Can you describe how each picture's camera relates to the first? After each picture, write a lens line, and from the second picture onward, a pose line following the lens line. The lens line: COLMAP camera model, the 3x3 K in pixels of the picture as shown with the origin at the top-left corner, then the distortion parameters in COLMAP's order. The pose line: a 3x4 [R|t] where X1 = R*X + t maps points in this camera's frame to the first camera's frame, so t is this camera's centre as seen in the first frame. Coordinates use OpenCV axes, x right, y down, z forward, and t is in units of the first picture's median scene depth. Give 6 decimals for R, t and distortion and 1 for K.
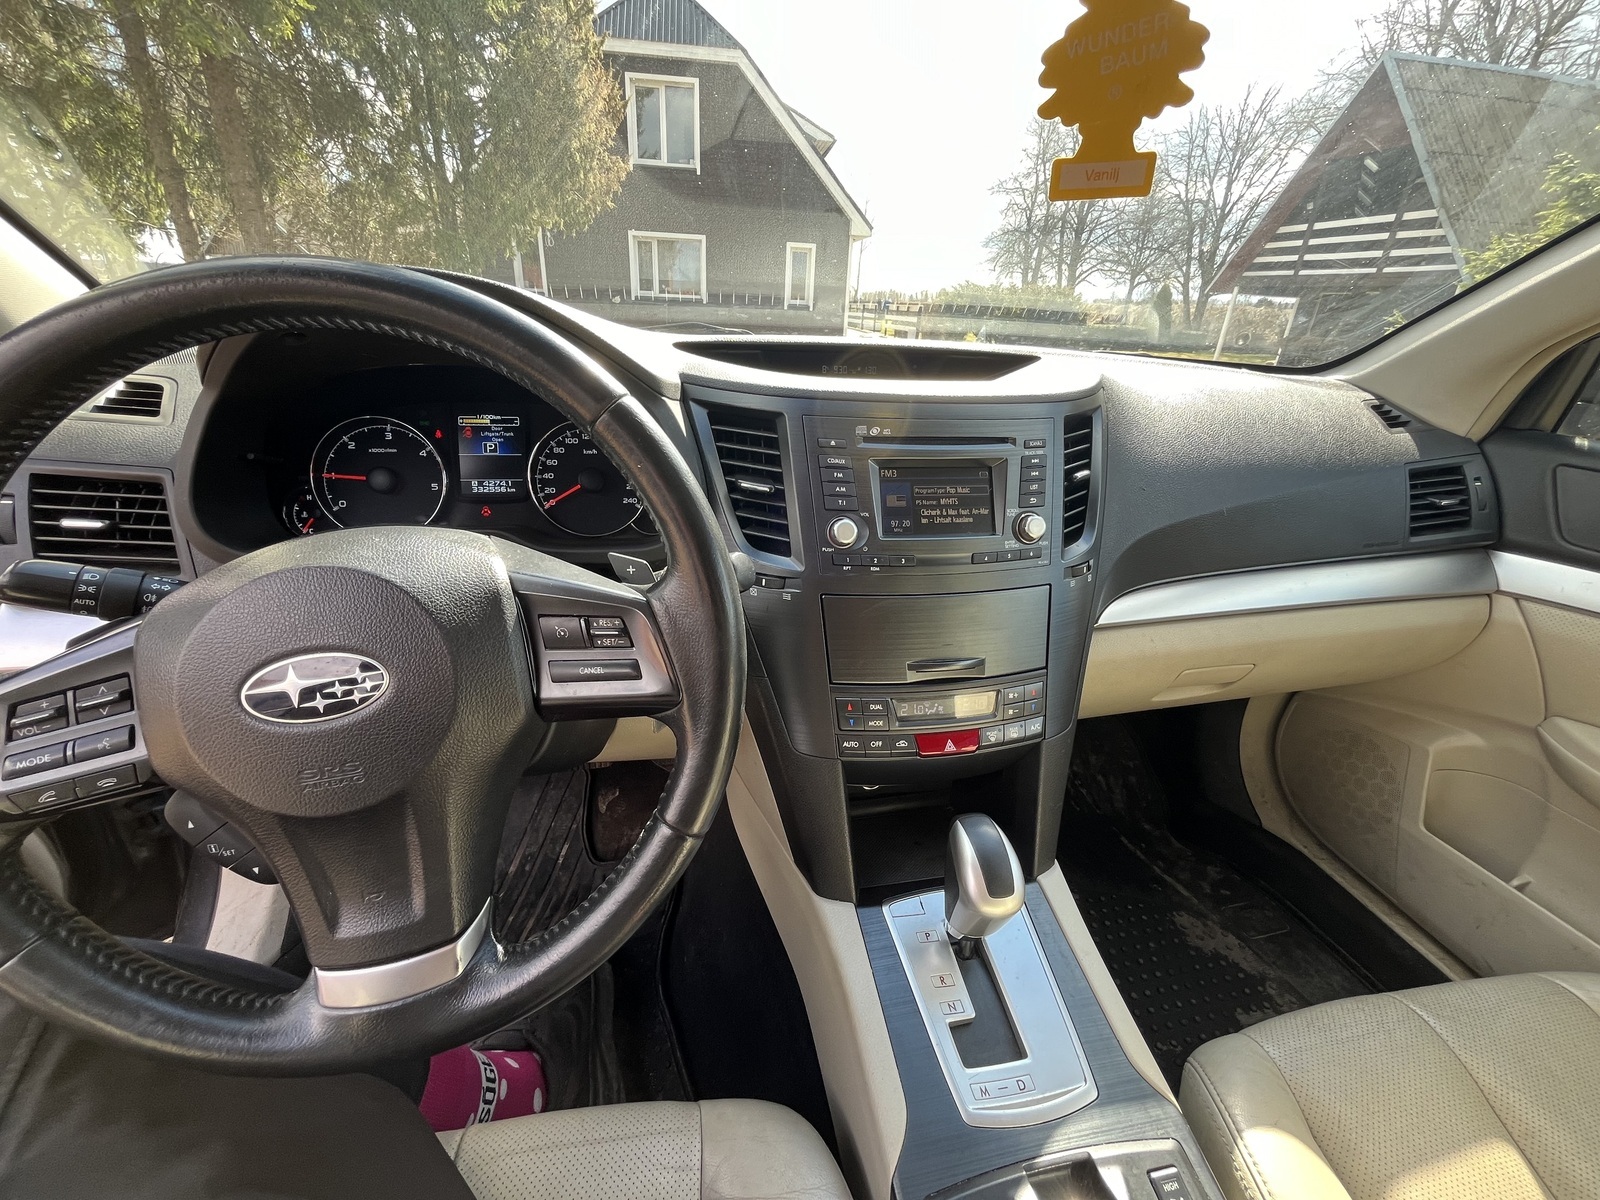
lens RADIAL K [[654.3, 0, 799.5], [0, 654.3, 606.1], [0, 0, 1]] dist [-0.003435, -0.000219]
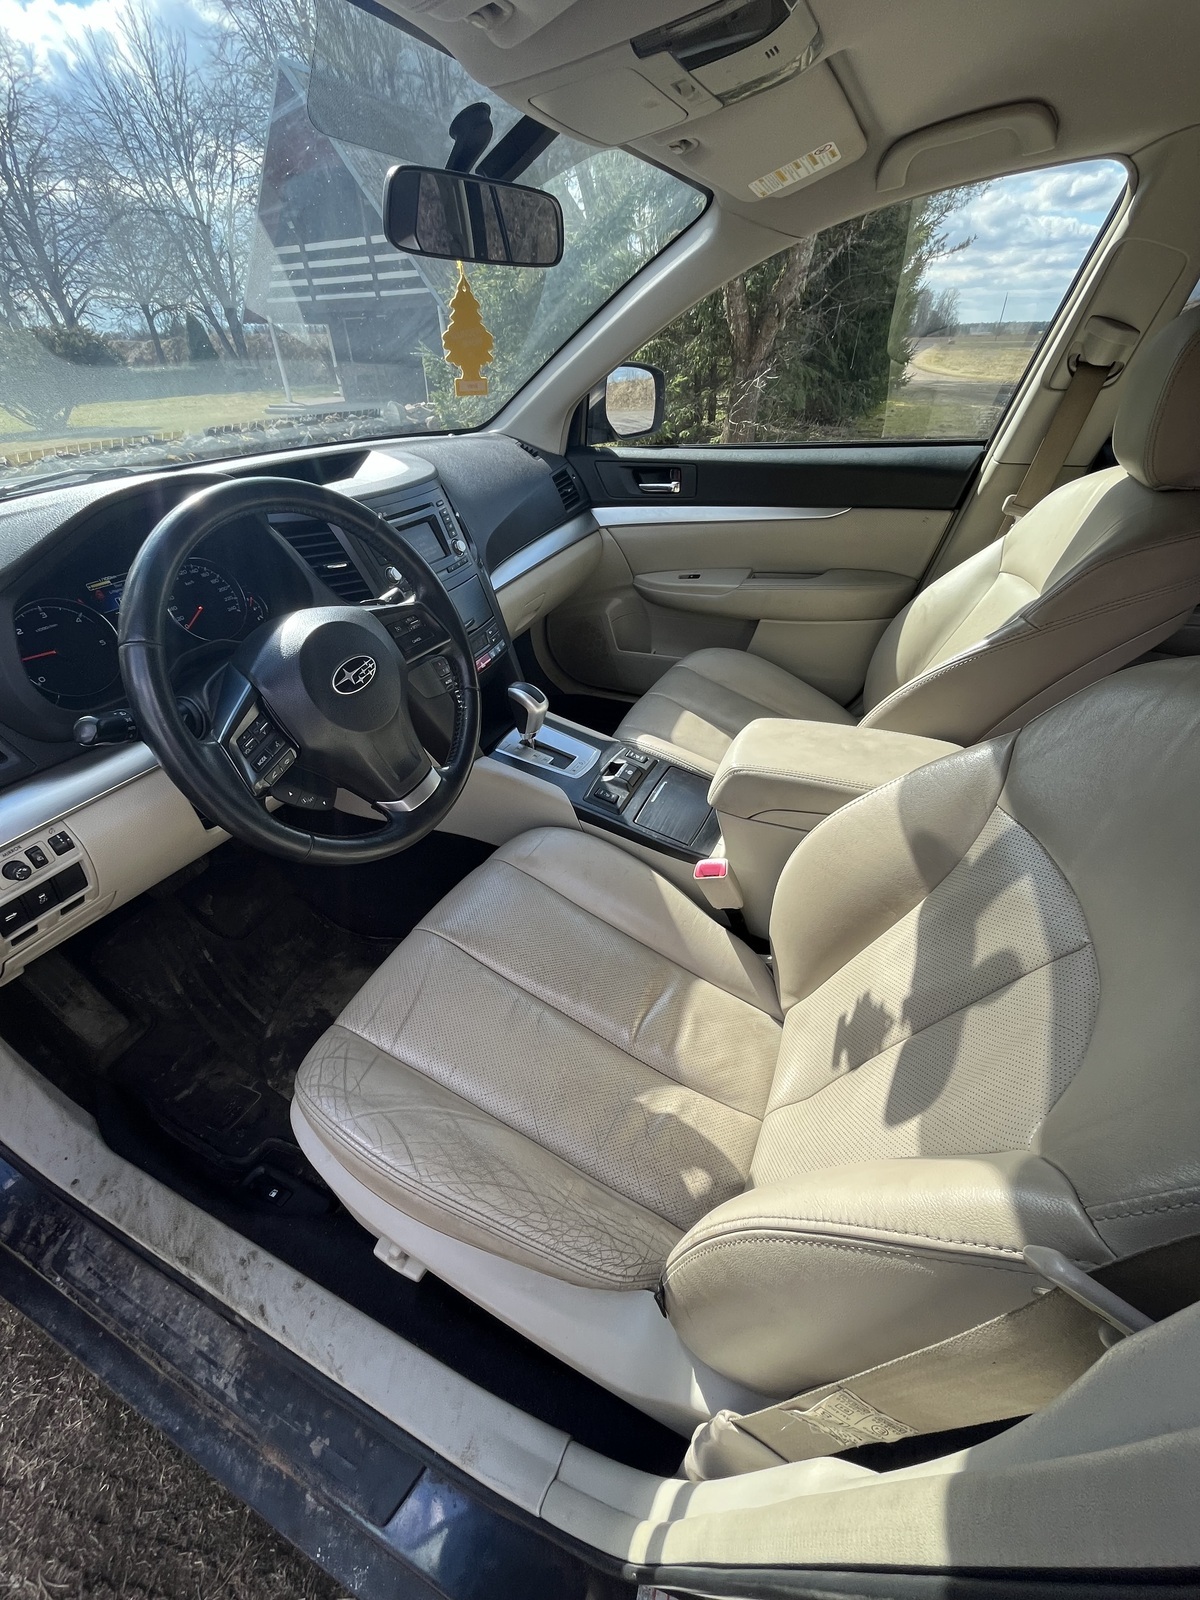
lens RADIAL K [[654.3, 0, 600.7], [0, 654.3, 795.4], [0, 0, 1]] dist [-0.003435, -0.000219]
pose [[0.586940, -0.506207, 0.631867, -0.753043], [0.383876, 0.861134, 0.333298, 0.022323], [-0.712840, 0.046933, 0.699755, -0.477535]]
